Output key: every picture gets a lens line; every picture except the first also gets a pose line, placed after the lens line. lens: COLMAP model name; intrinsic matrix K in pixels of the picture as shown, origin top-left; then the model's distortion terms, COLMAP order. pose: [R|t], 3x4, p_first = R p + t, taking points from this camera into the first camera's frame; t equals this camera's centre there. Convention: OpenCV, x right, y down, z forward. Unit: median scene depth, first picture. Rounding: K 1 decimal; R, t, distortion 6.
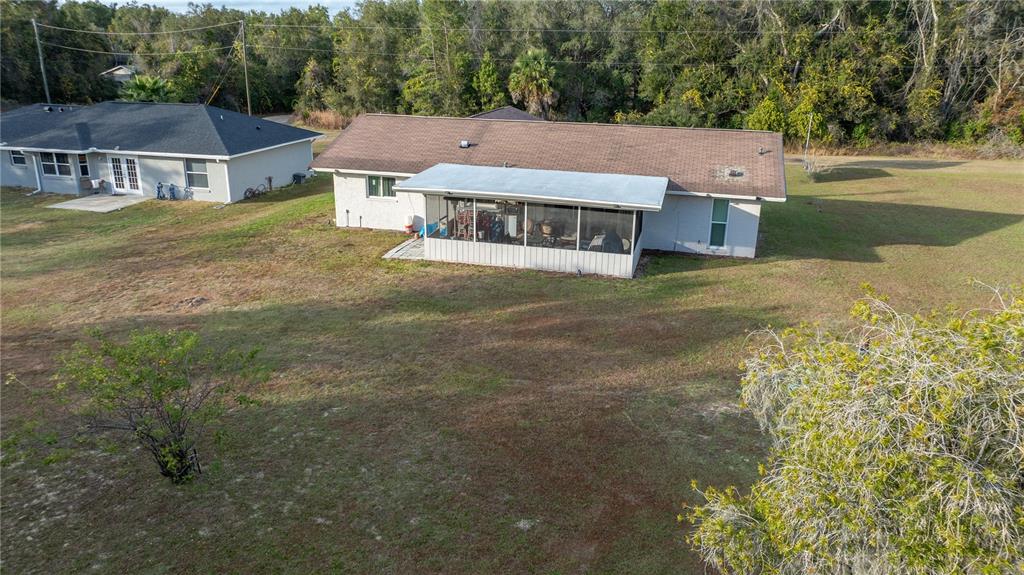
lens RADIAL K [[717.7, 0, 510.7], [0, 717.7, 284.4], [0, 0, 1]] dist [-0.025949, 0.018930]
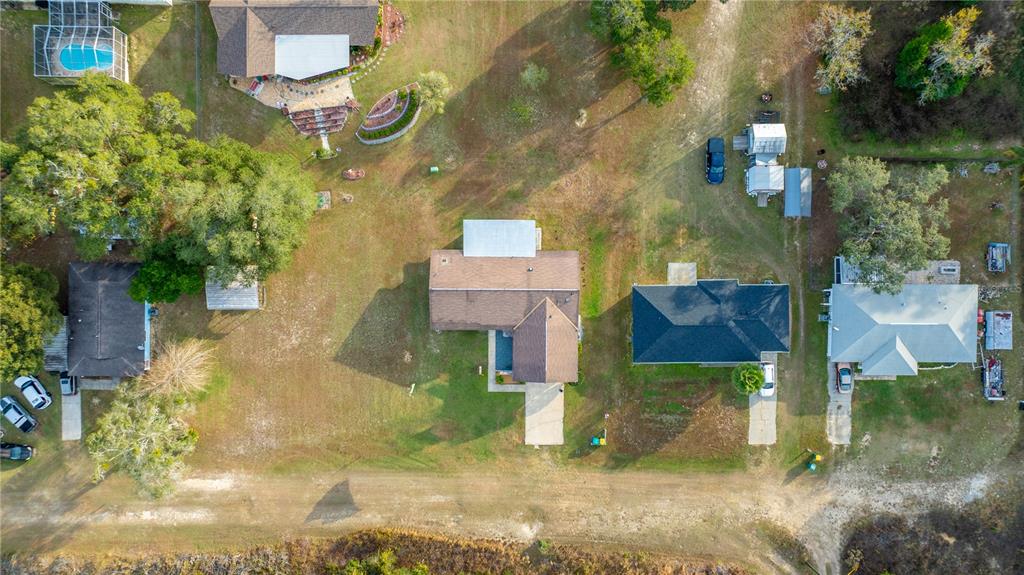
lens RADIAL K [[717.7, 0, 510.6], [0, 717.7, 288.8], [0, 0, 1]] dist [-0.025949, 0.018930]
pose [[-0.967140, 0.254014, -0.010772, 0.076539], [-0.088696, -0.297387, 0.950628, -3.313326], [0.238270, 0.920346, 0.310145, 0.134166]]
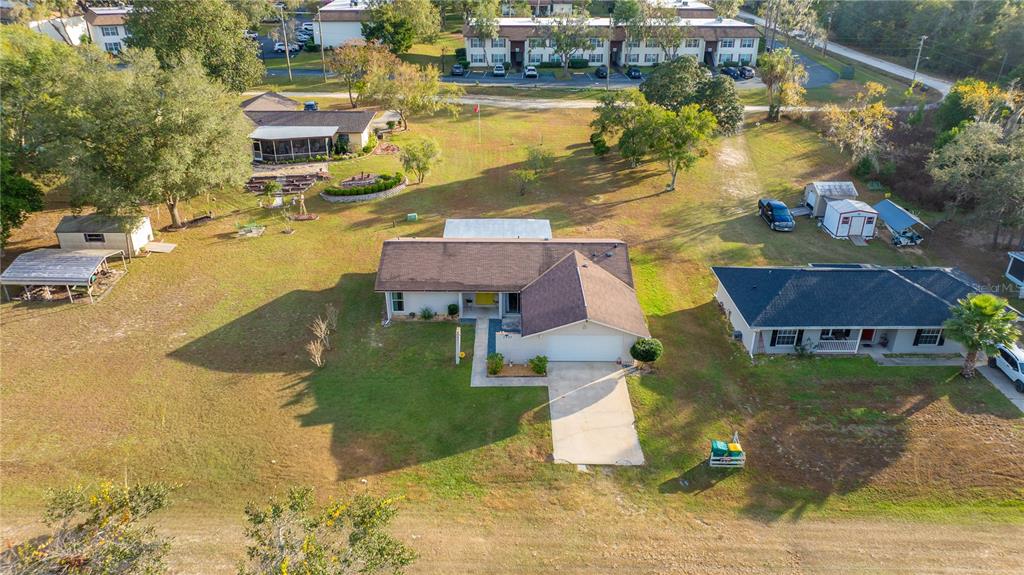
lens RADIAL K [[717.7, 0, 515.6], [0, 717.7, 286.2], [0, 0, 1]] dist [-0.025949, 0.018930]
pose [[-0.963532, 0.097071, -0.249366, 0.551866], [-0.106866, 0.714761, 0.691156, -1.543982], [0.245328, 0.692599, -0.678322, 2.571632]]
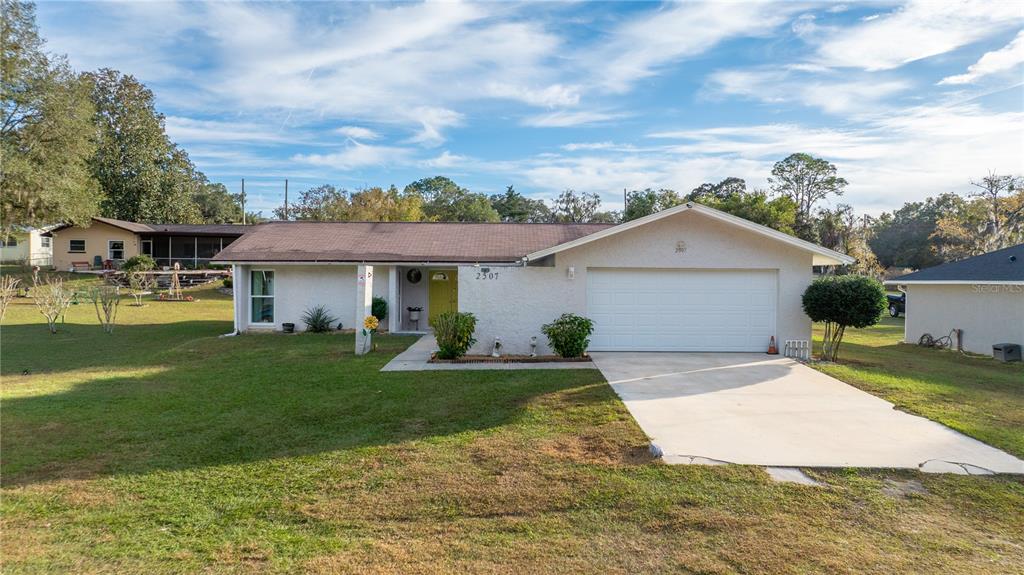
lens RADIAL K [[717.7, 0, 511.3], [0, 717.7, 287.8], [0, 0, 1]] dist [-0.025949, 0.018930]
pose [[-0.966143, -0.012427, -0.257708, 0.315656], [-0.092276, 0.949415, 0.300160, -0.499976], [0.240942, 0.313778, -0.918418, 2.137308]]
